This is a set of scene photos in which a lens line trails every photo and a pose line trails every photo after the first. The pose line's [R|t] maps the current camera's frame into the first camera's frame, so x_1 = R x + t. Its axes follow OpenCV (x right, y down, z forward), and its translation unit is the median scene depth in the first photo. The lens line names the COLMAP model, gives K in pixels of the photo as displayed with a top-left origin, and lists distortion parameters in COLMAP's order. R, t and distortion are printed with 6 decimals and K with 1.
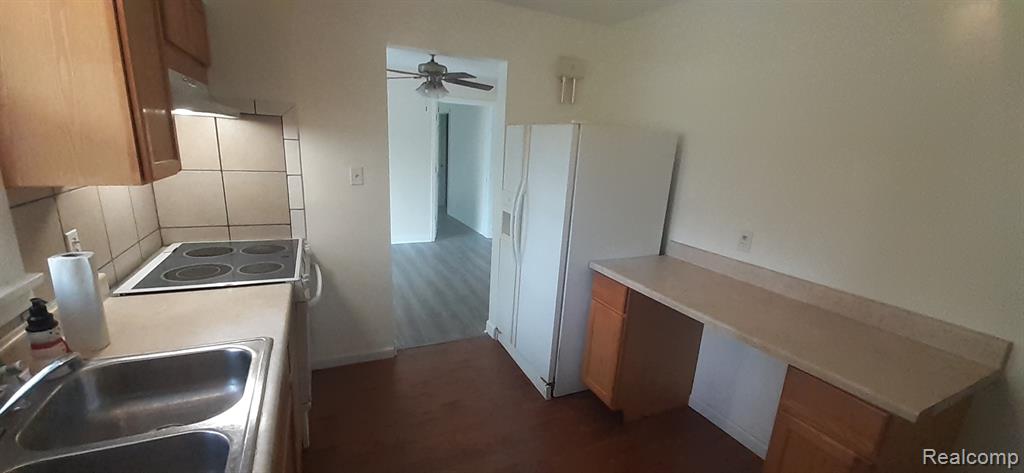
lens RADIAL K [[406.5, 0, 512.0], [0, 406.5, 236.5], [0, 0, 1]] dist [-0.000046, 0.000016]
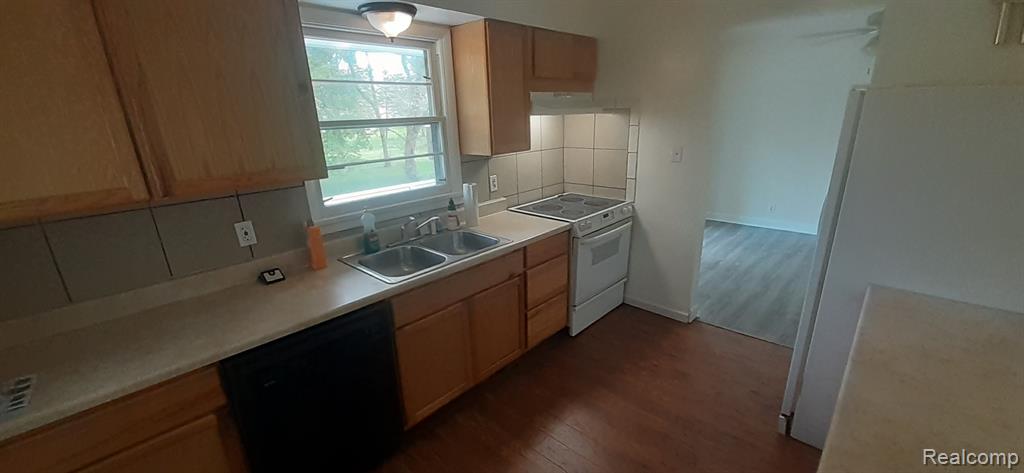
lens RADIAL K [[406.5, 0, 512.0], [0, 406.5, 236.5], [0, 0, 1]] dist [-0.000046, 0.000016]
pose [[0.363201, 0.200912, -0.909791, 0.580752], [-0.155956, 0.975806, 0.153231, -0.025944], [0.918566, 0.086234, 0.385747, 0.160058]]
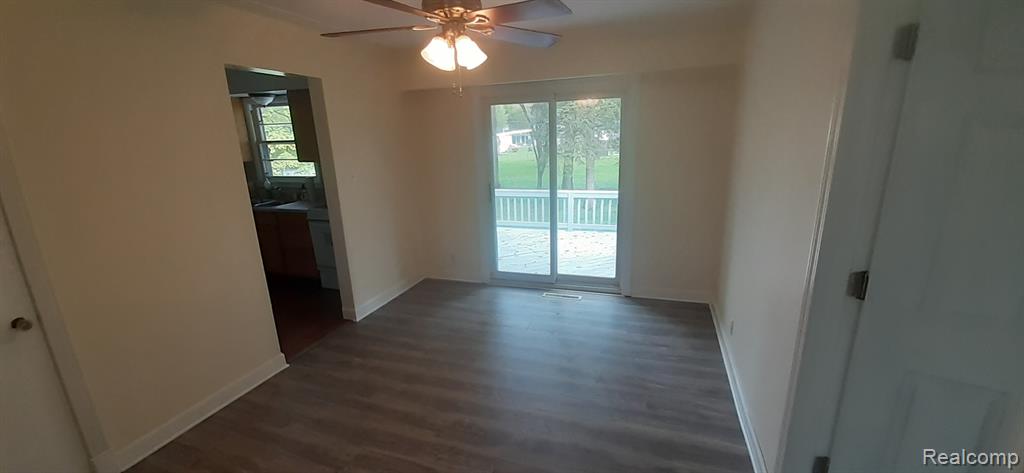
lens RADIAL K [[406.5, 0, 512.0], [0, 406.5, 236.5], [0, 0, 1]] dist [-0.000046, 0.000016]
pose [[-0.716949, 0.150285, -0.680734, 0.204567], [-0.159731, 0.915095, 0.370254, -0.606465], [0.678580, 0.374188, -0.632071, 2.525615]]
